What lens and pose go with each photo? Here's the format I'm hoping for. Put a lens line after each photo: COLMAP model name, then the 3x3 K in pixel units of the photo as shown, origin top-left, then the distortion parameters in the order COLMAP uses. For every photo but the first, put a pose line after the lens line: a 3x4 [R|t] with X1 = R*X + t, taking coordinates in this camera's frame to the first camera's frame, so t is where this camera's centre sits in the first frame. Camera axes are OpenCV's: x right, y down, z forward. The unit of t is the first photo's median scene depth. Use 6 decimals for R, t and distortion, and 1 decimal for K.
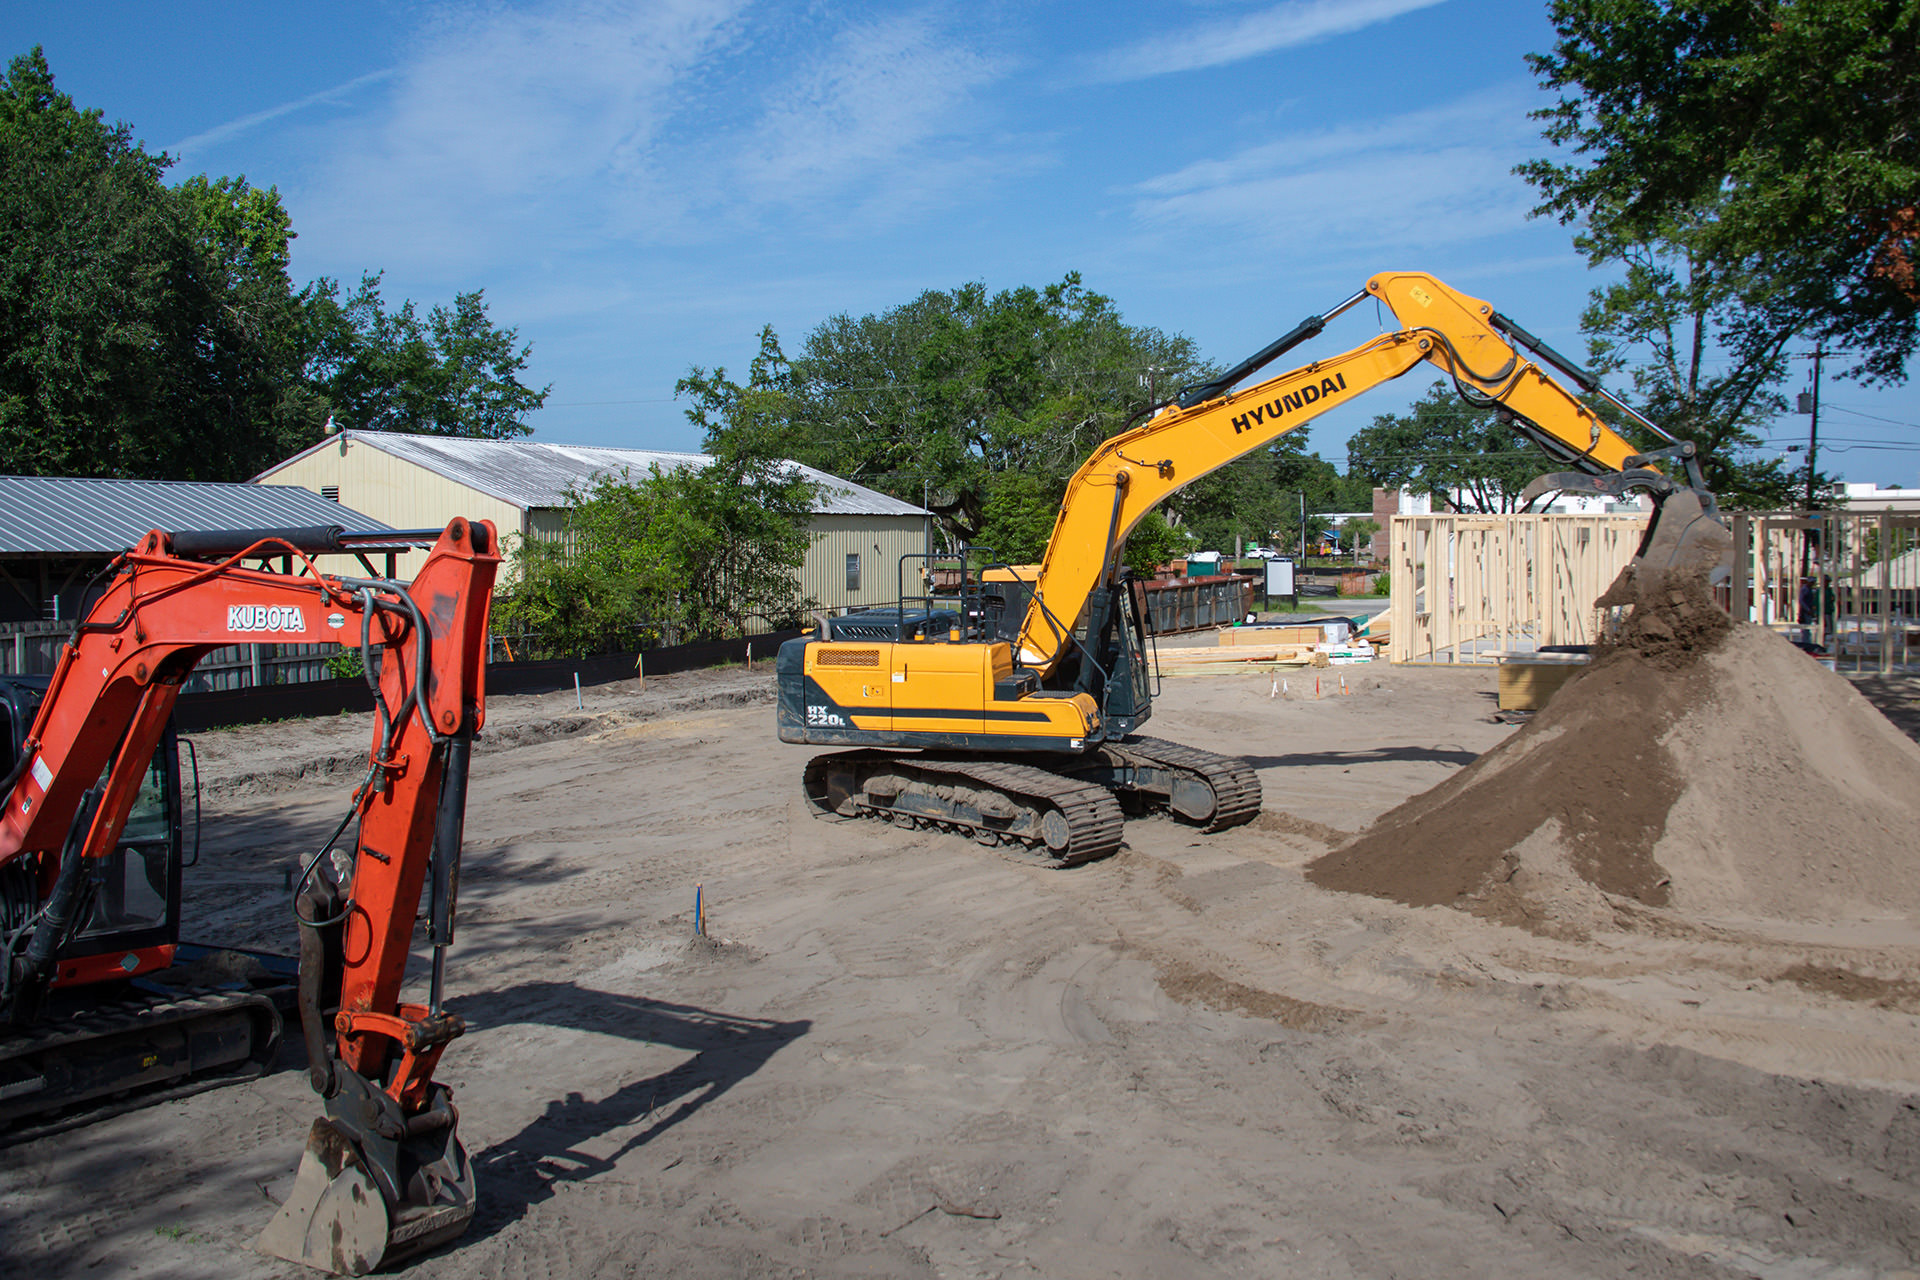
lens RADIAL K [[1732.2, 0, 1042.3], [0, 1732.2, 569.5], [0, 0, 1]] dist [-0.151250, 0.126473]
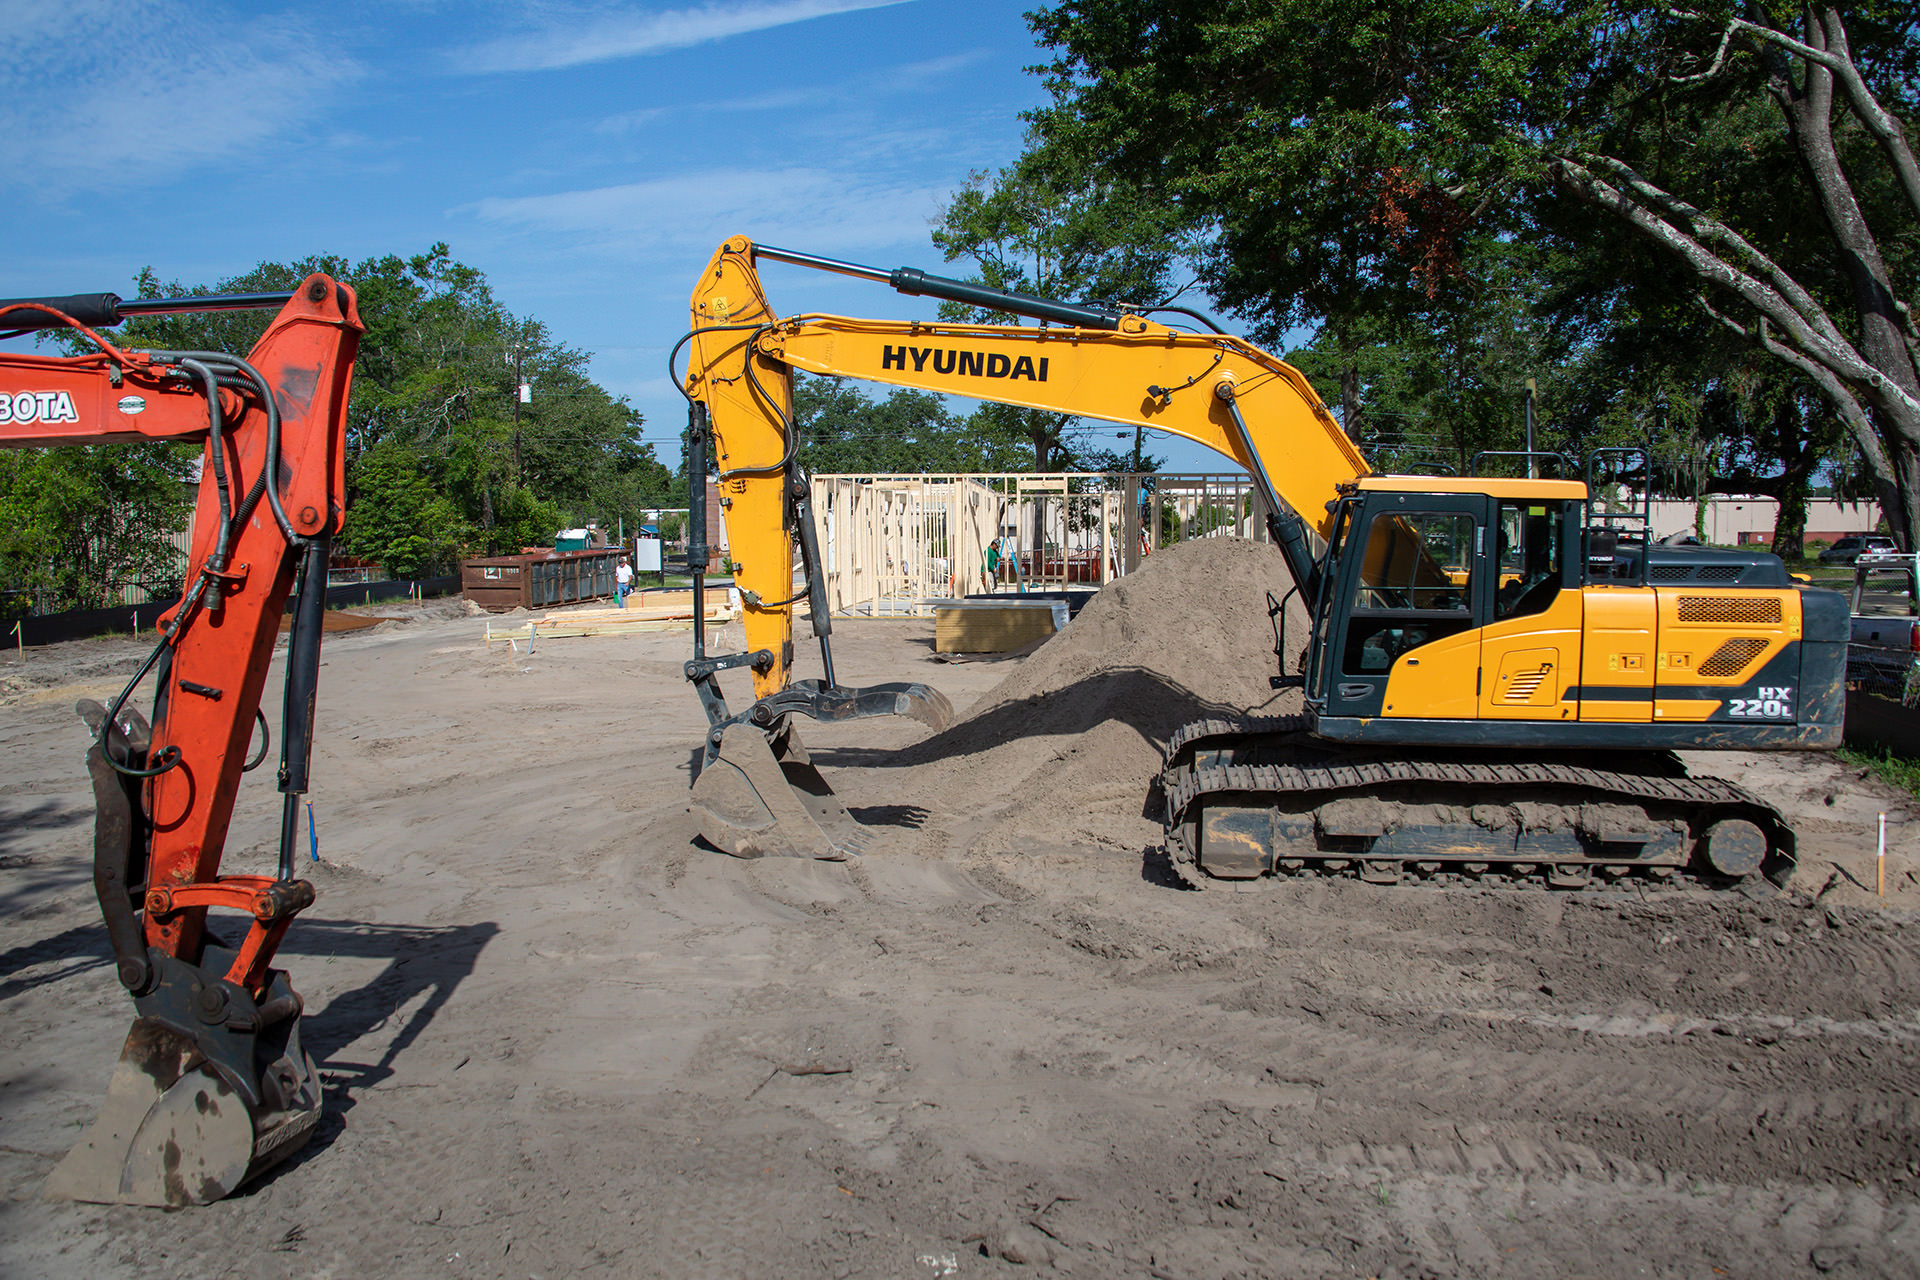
lens RADIAL K [[1660.1, 0, 958.4], [0, 1660.1, 640.8], [0, 0, 1]] dist [-0.143771, 0.113656]
pose [[0.931985, -0.019800, 0.361955, -0.079948], [0.004837, 0.999098, 0.042197, 0.027193], [-0.362463, -0.037576, 0.931240, 0.034333]]
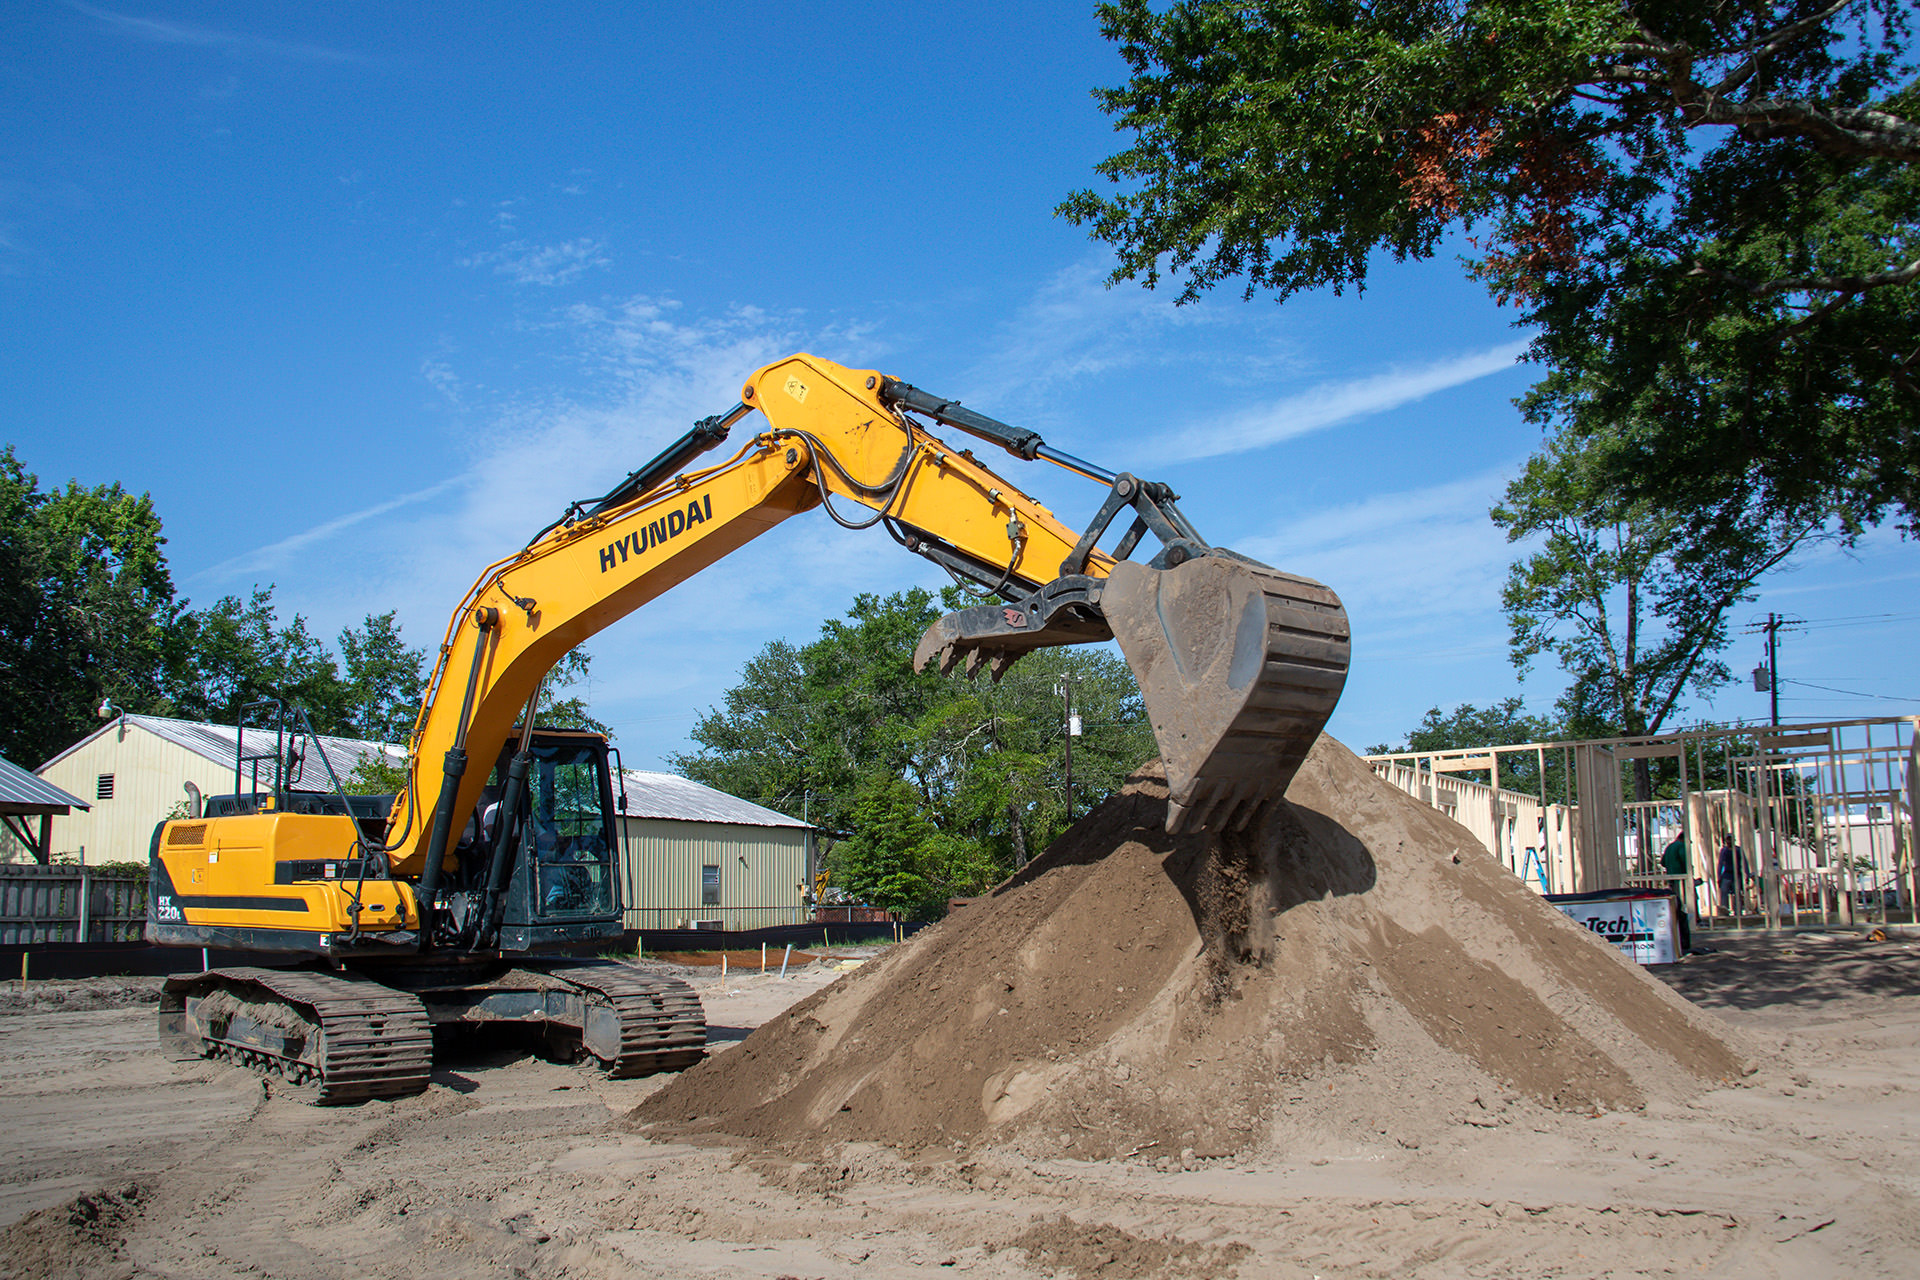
lens RADIAL K [[1660.1, 0, 1012.4], [0, 1660.1, 621.1], [0, 0, 1]] dist [-0.143771, 0.113656]
pose [[0.996668, -0.025681, -0.077415, 0.186635], [0.009879, 0.980160, -0.197962, 0.059513], [0.080963, 0.196537, 0.977148, 0.180532]]
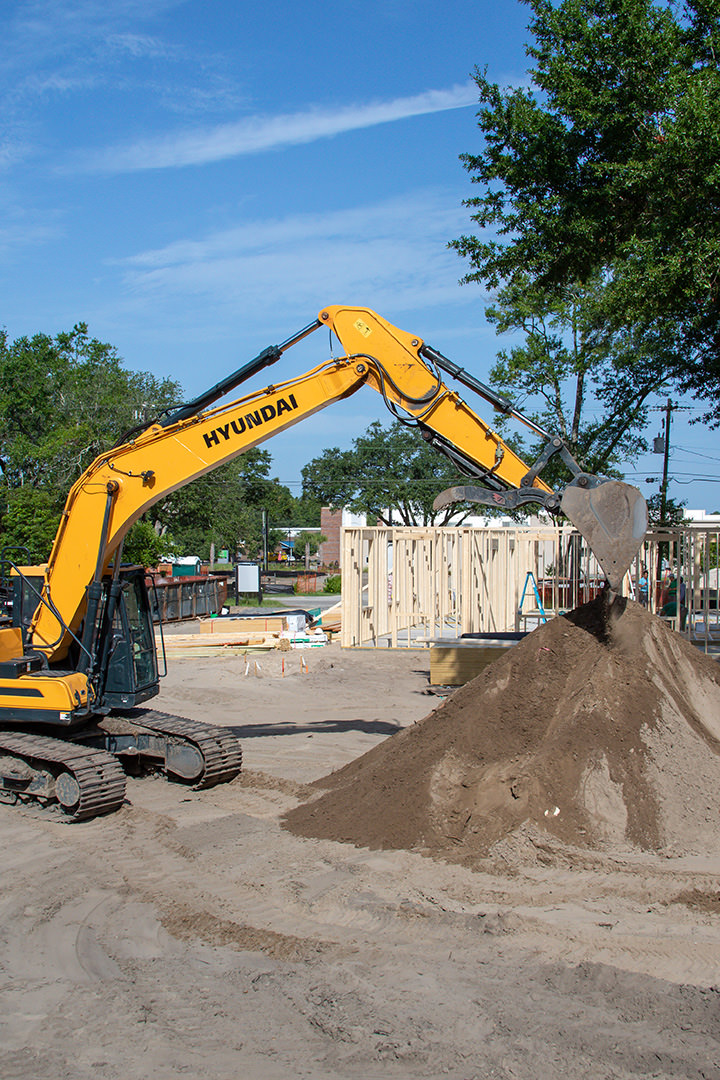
lens RADIAL K [[1397.4, 0, 353.4], [0, 1397.4, 536.0], [0, 0, 1]] dist [-0.099930, 0.000000]
pose [[0.976860, 0.012826, 0.213496, -0.003161], [-0.007245, 0.999612, -0.026900, 0.001813], [-0.213758, 0.024731, 0.976574, 0.022230]]
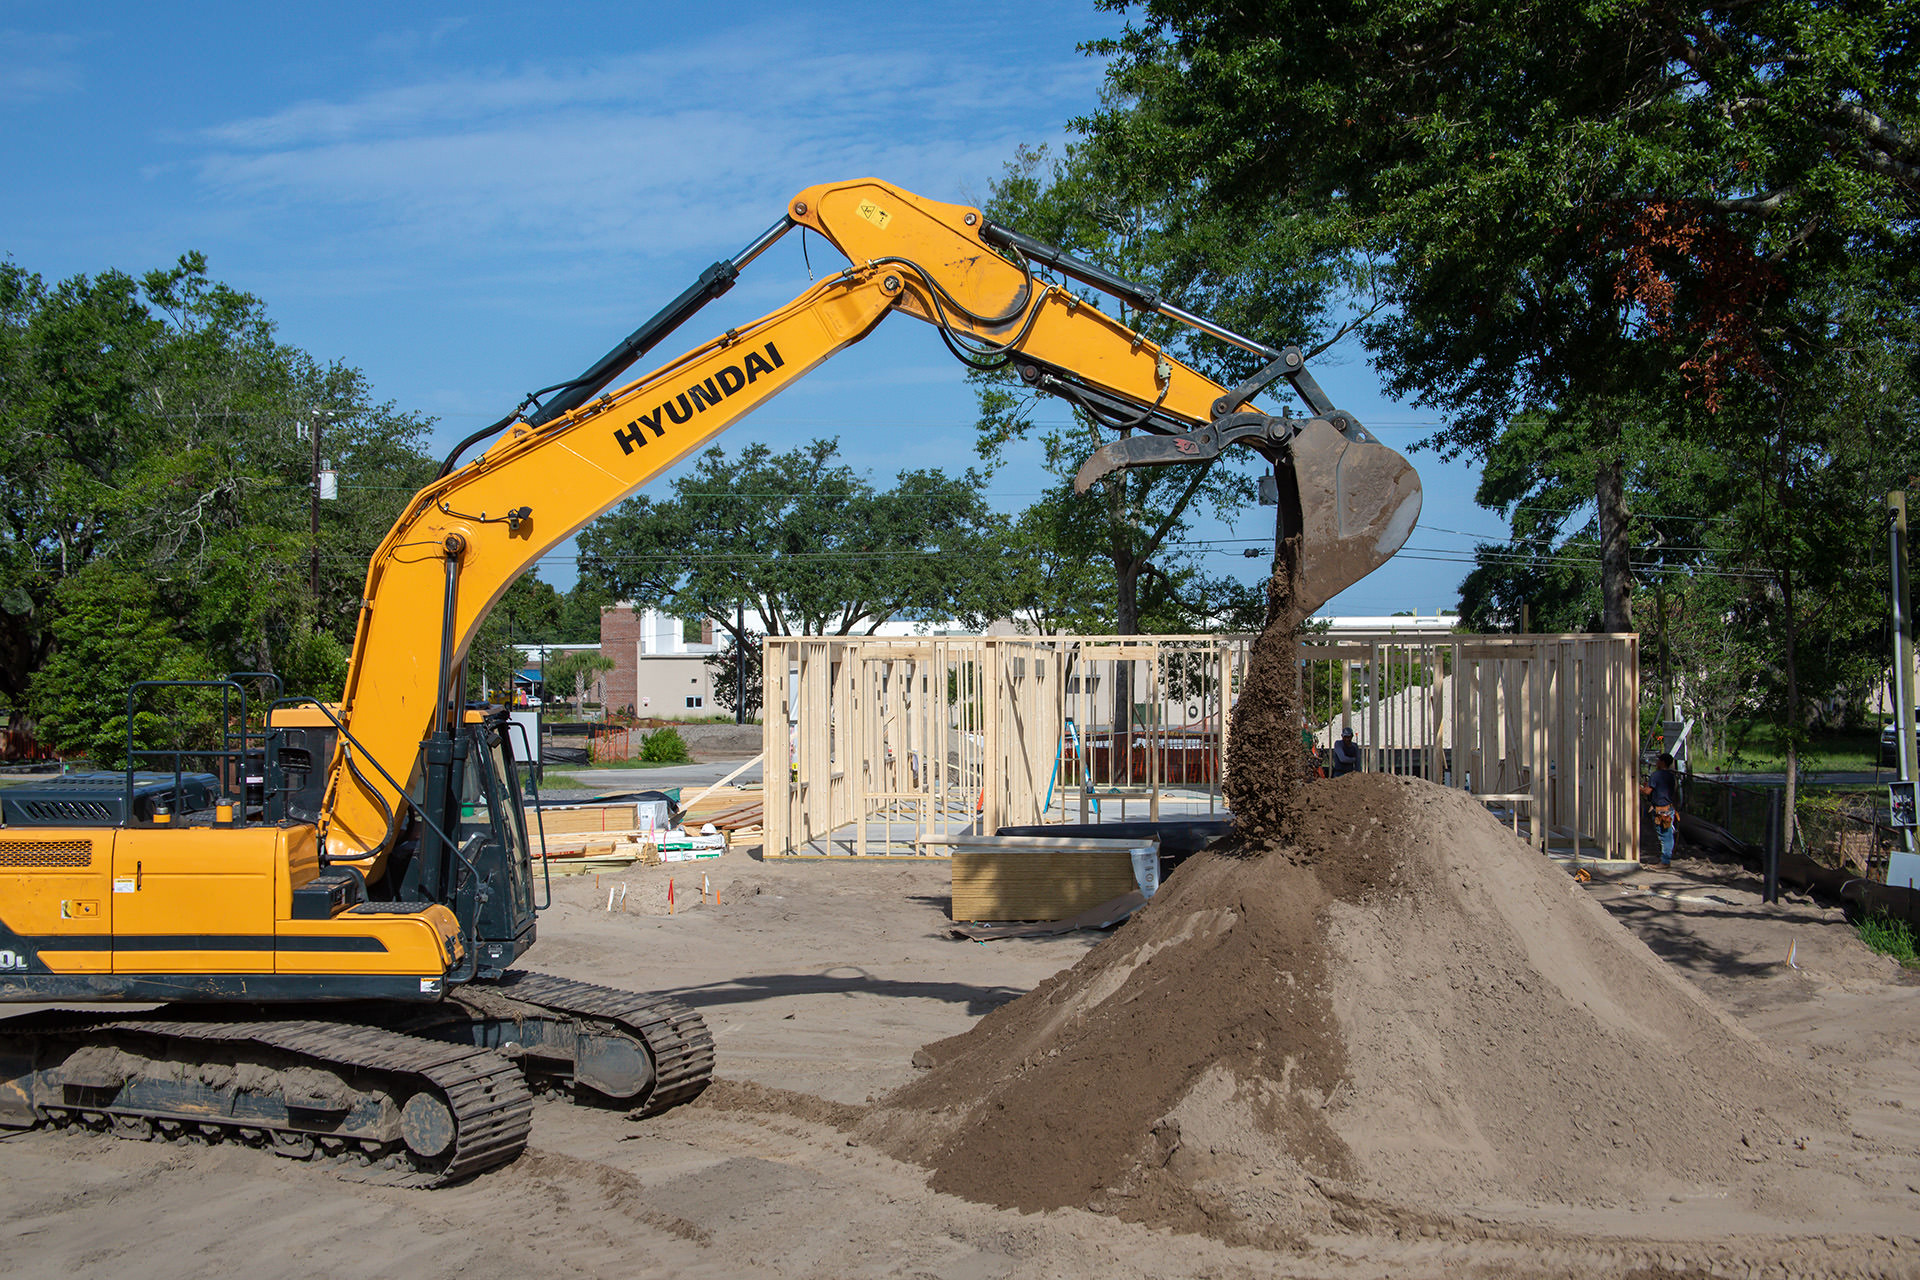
lens RADIAL K [[2563.4, 0, 954.1], [0, 2563.4, 633.7], [0, 0, 1]] dist [0.078100, 0.000000]
pose [[0.939924, 0.010954, 0.341208, -0.071499], [0.001915, 0.999300, -0.037357, 0.004969], [-0.341378, 0.035767, 0.939245, 0.031221]]
